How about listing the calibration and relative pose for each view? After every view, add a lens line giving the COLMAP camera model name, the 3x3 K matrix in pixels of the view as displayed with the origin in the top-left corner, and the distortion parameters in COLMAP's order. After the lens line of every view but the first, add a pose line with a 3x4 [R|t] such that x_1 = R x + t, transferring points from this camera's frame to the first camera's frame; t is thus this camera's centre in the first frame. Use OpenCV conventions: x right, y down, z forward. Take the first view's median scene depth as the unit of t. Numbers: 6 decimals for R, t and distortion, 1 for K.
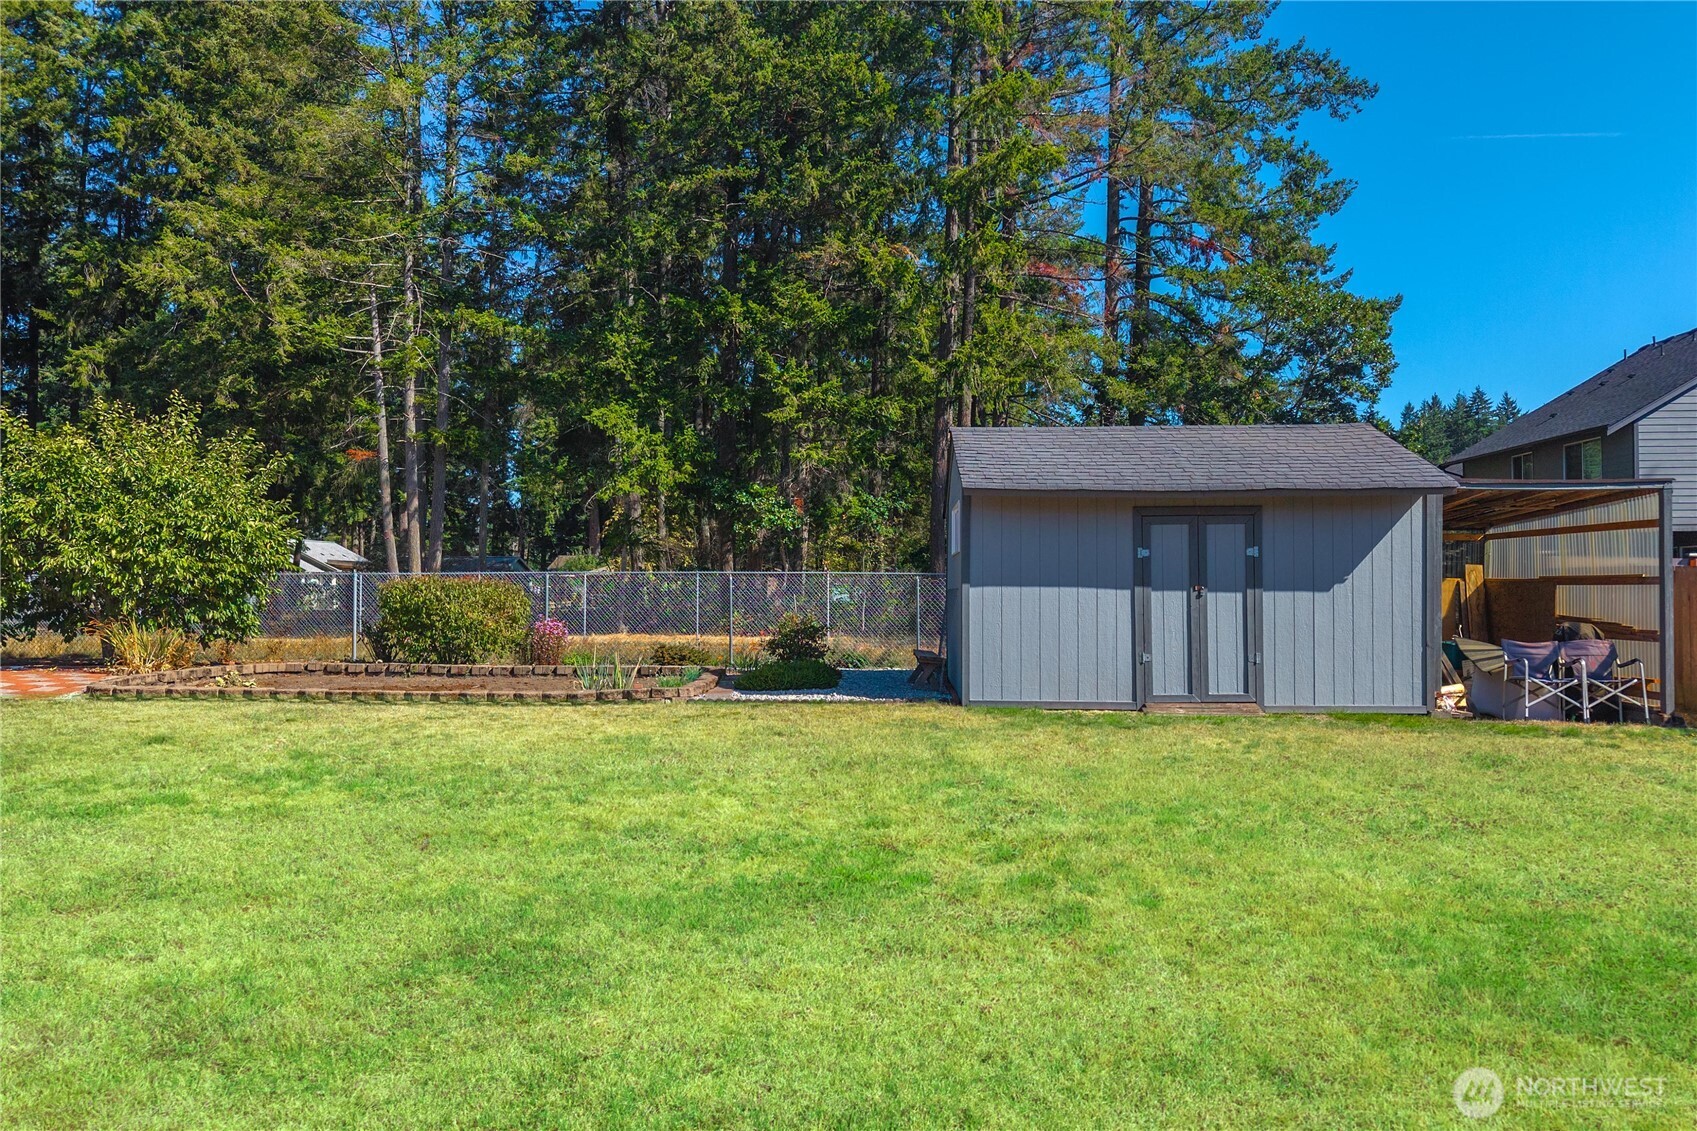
lens RADIAL K [[1146.4, 0, 848.5], [0, 1146.4, 565.5], [0, 0, 1]] dist [0.058466, -0.052977]
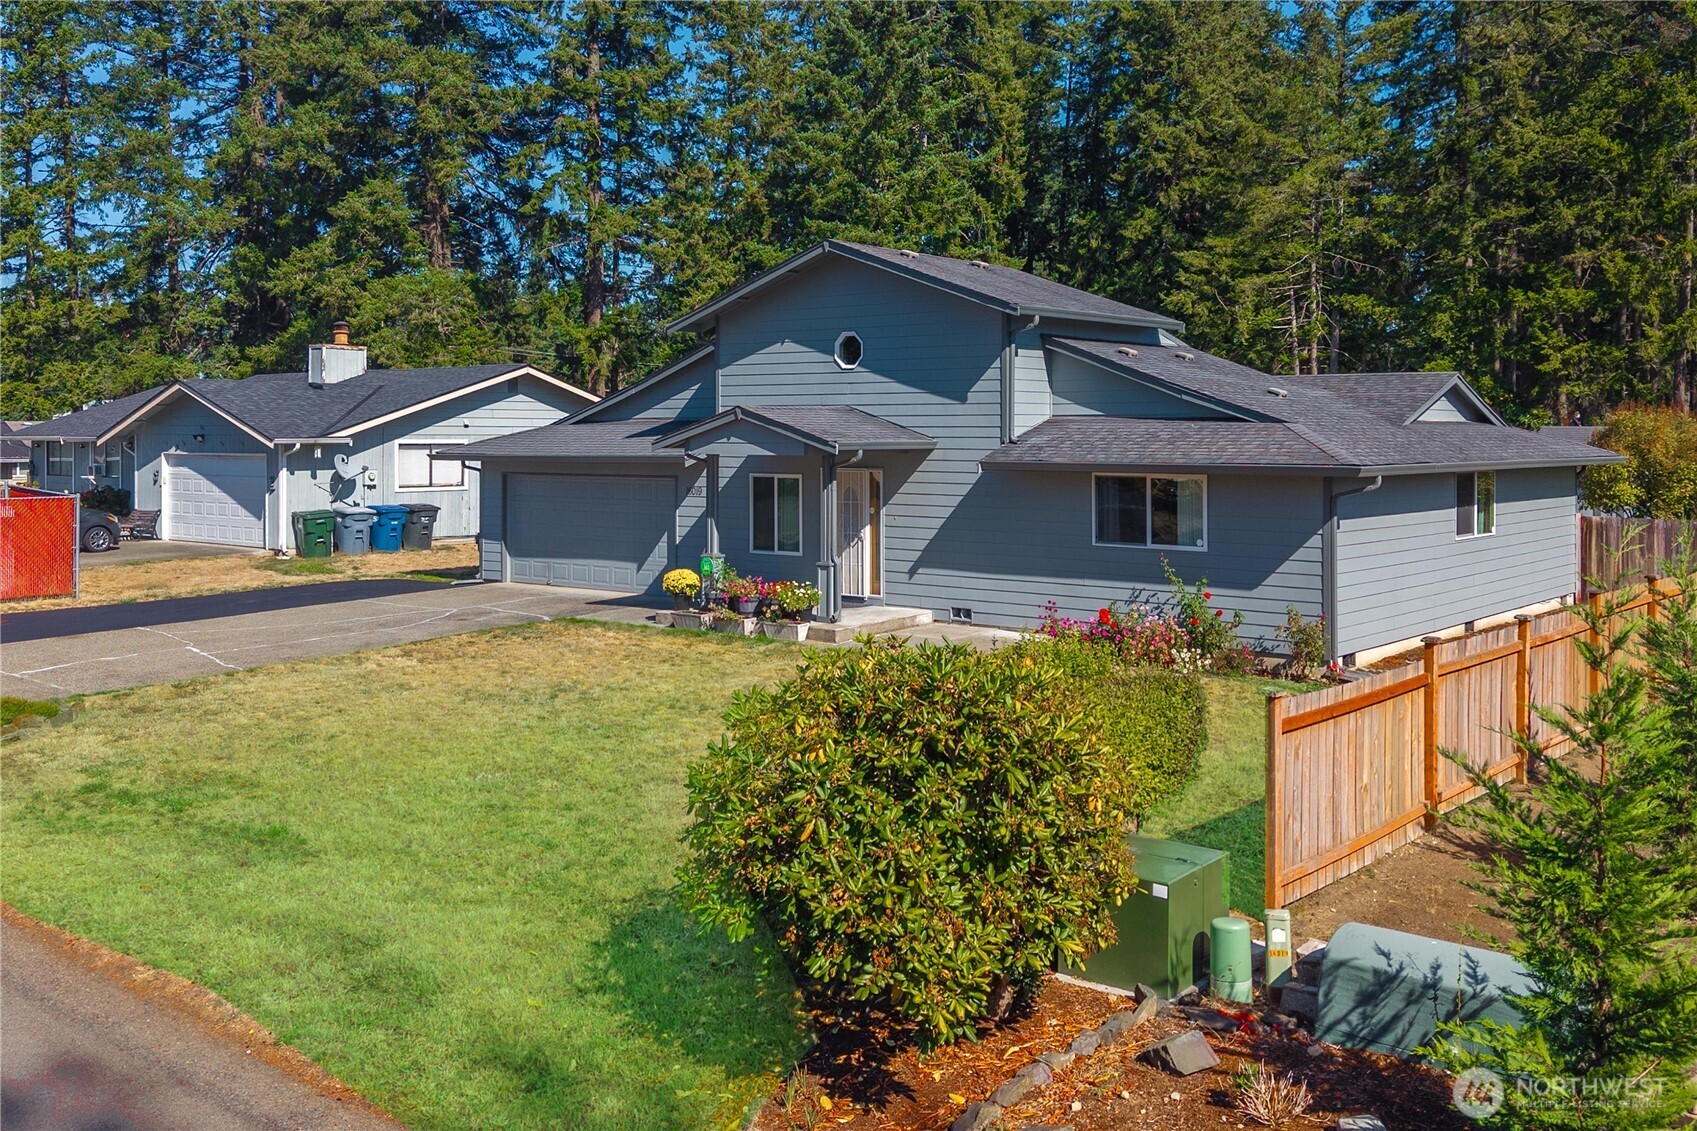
lens RADIAL K [[1592.7, 0, 848.5], [0, 1592.7, 565.5], [0, 0, 1]] dist [-0.047906, -0.002350]
pose [[0.801321, 0.044606, -0.596569, 0.467757], [0.015615, 0.995317, 0.095395, -0.085232], [0.598031, -0.085757, 0.796872, -1.269559]]
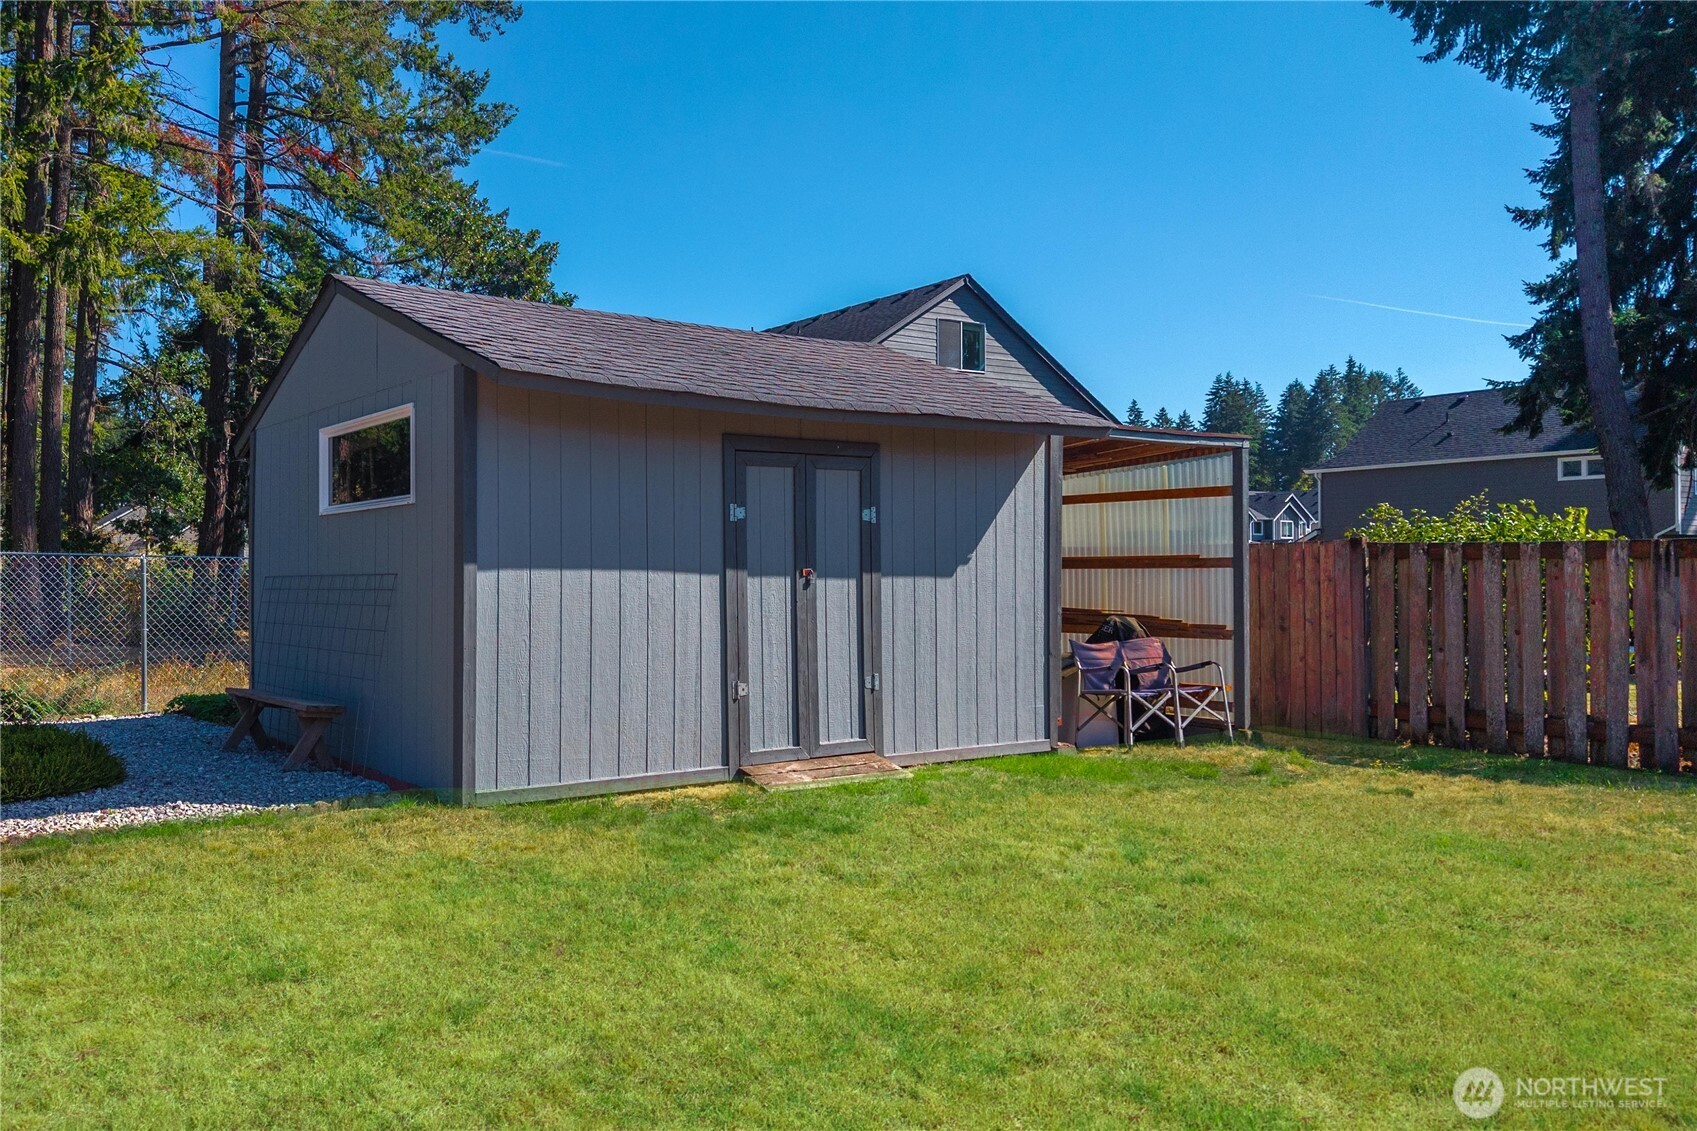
lens RADIAL K [[1271.6, 0, 534.1], [0, 1271.6, 547.3], [0, 0, 1]] dist [0.057500, -0.002962]
pose [[0.844980, 0.010548, 0.534694, -0.079800], [-0.010023, 0.999942, -0.003886, 0.004630], [-0.534705, -0.002076, 0.845037, 0.221292]]
